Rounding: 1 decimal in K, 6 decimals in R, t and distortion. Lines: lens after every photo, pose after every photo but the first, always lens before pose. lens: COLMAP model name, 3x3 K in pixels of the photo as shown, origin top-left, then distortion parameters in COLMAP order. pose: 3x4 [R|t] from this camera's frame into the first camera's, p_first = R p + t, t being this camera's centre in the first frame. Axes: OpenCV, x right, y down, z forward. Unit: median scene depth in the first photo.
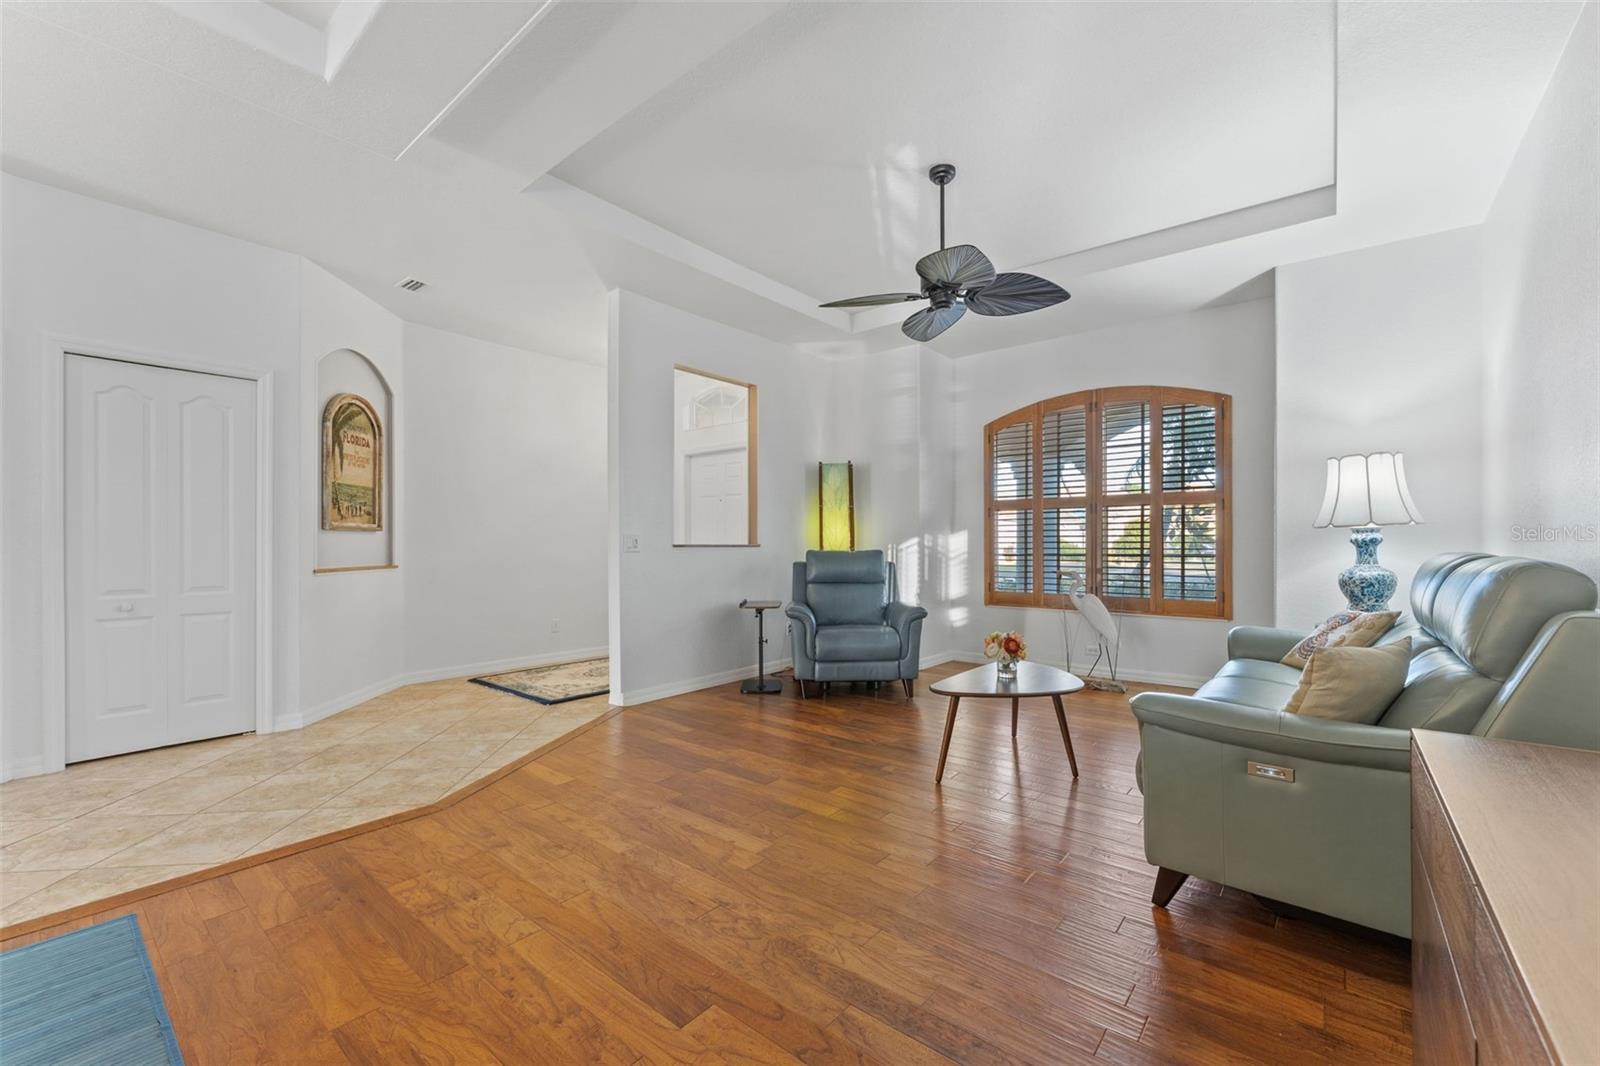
lens RADIAL K [[649.9, 0, 799.1], [0, 649.9, 526.8], [0, 0, 1]] dist [0.001337, 0.000186]
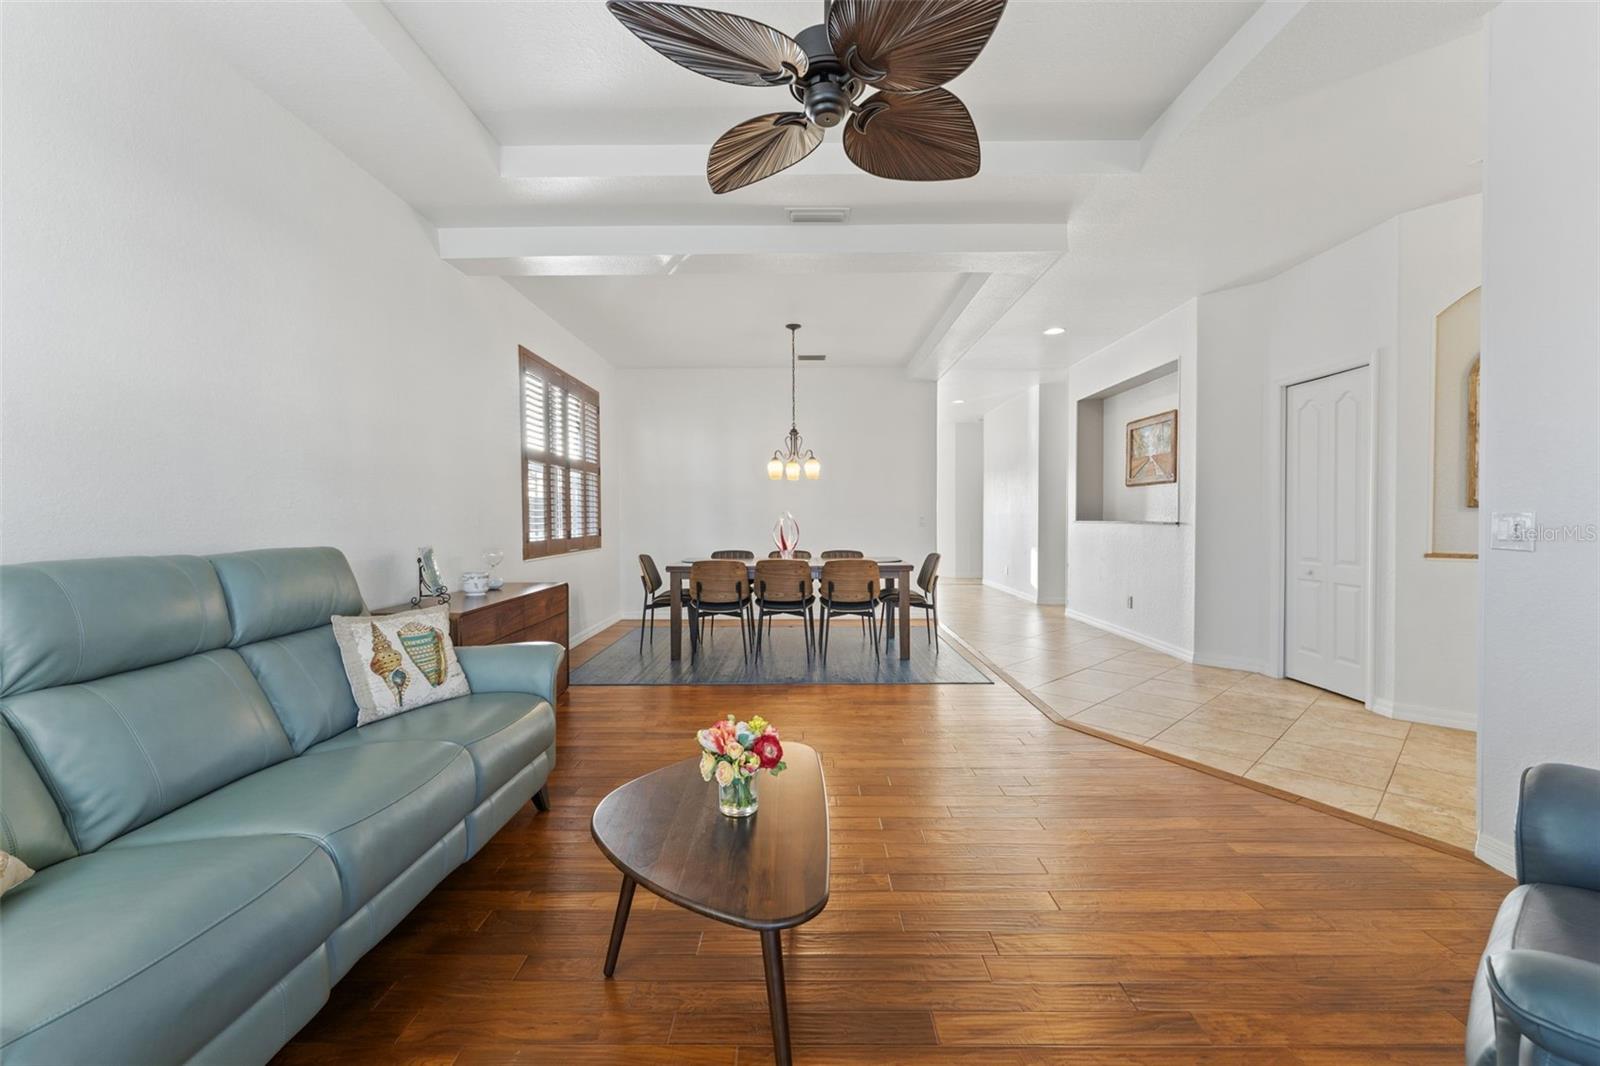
lens RADIAL K [[649.9, 0, 799.1], [0, 649.9, 526.8], [0, 0, 1]] dist [0.001337, 0.000186]
pose [[-0.767473, 0.014756, -0.640912, 0.519285], [0.021596, 0.999763, -0.002843, 0.015891], [0.640718, -0.016023, -0.767609, 1.228839]]
